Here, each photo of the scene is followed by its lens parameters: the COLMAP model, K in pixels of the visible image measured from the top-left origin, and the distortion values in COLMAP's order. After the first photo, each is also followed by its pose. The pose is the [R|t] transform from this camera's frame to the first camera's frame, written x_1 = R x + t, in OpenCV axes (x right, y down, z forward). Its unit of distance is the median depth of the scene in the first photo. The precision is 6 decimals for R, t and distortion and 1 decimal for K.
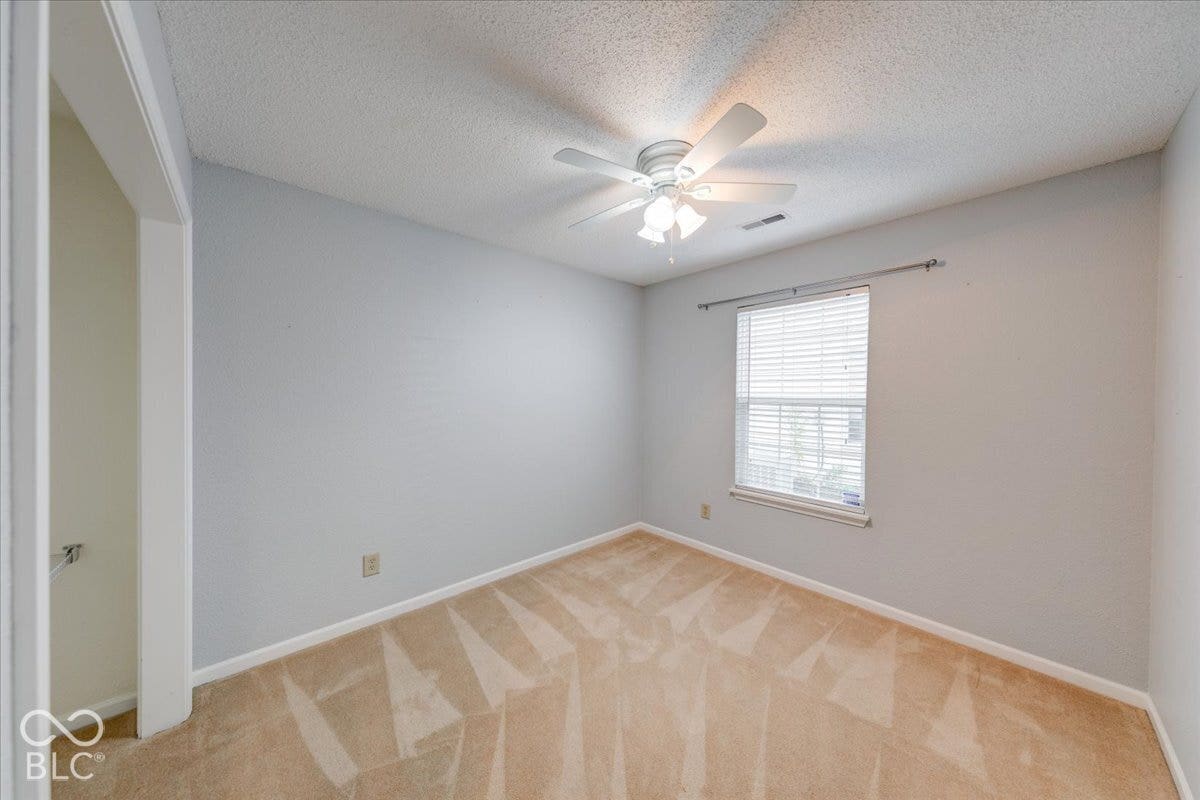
lens RADIAL K [[381.2, 0, 600.4], [0, 381.2, 394.4], [0, 0, 1]] dist [-0.000310, -0.000054]
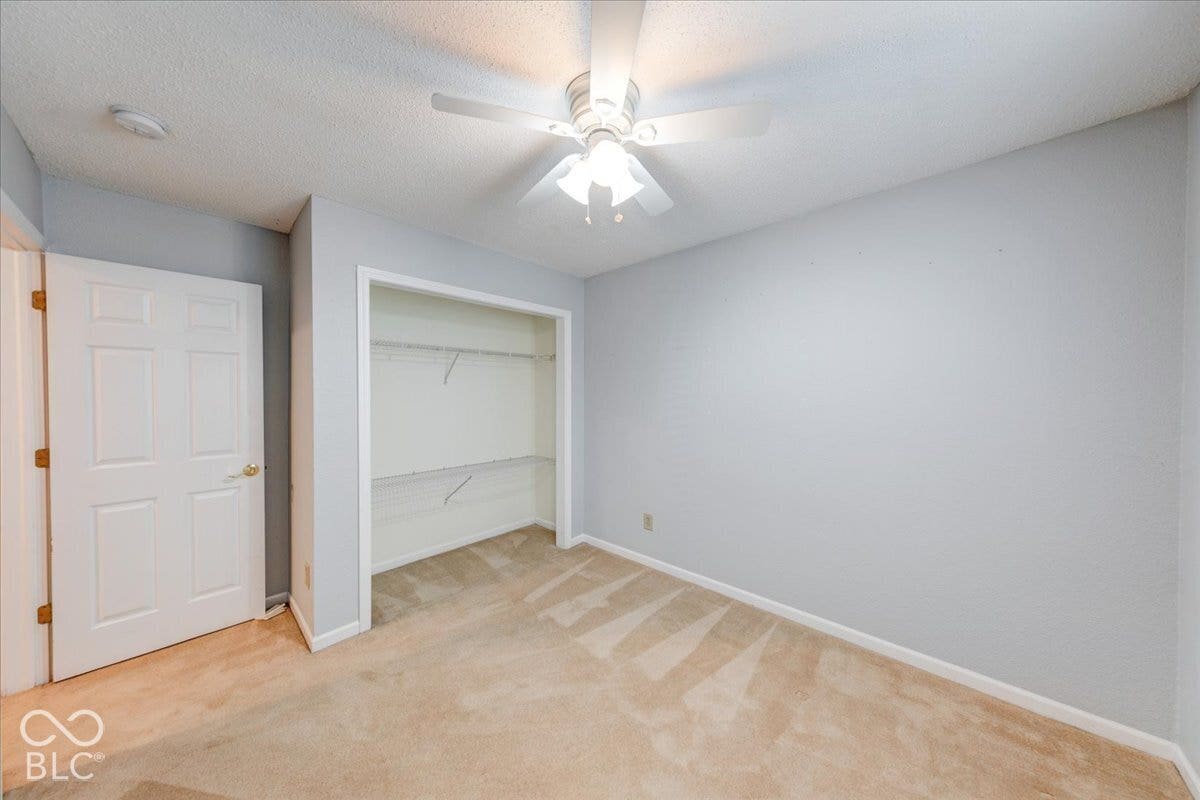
lens RADIAL K [[382.6, 0, 591.4], [0, 382.6, 397.3], [0, 0, 1]] dist [0.000218, -0.000017]
pose [[0.076387, 0.000242, -0.997078, 0.828107], [-0.009911, 0.999951, -0.000517, 0.017651], [0.997029, 0.009922, 0.076385, 0.800184]]
